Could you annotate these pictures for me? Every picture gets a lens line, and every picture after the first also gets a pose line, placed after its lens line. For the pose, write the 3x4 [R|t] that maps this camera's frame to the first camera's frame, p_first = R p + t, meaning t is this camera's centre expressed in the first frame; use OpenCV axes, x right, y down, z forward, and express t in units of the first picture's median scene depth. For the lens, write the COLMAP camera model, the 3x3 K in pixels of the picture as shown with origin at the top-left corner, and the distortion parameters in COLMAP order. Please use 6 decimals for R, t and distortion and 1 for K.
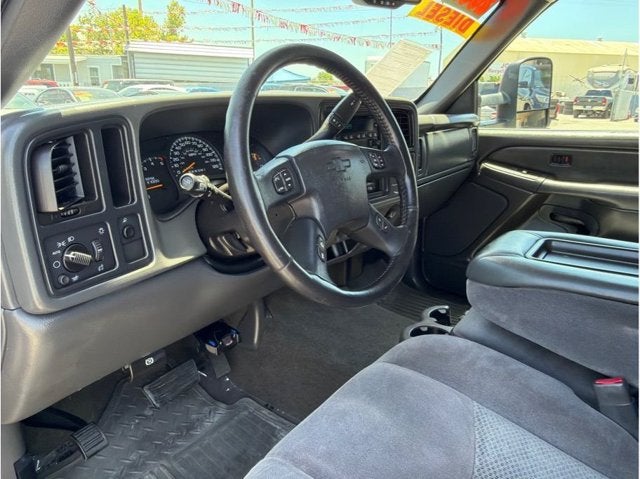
lens RADIAL K [[456.9, 0, 321.0], [0, 456.9, 240.8], [0, 0, 1]] dist [0.041875, -0.050452]
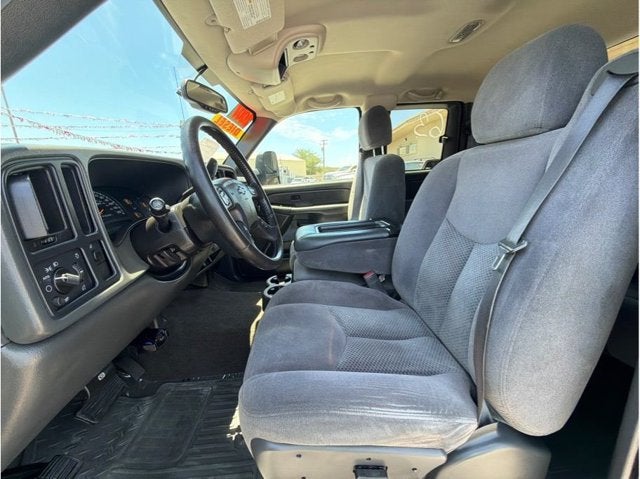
lens RADIAL K [[253.6, 0, 319.4], [0, 253.6, 239.6], [0, 0, 1]] dist [0.016154, 0.000178]
pose [[0.766461, -0.203833, 0.609089, -0.343443], [0.253056, 0.967437, 0.005316, 0.075755], [-0.590339, 0.150059, 0.793084, 0.117620]]
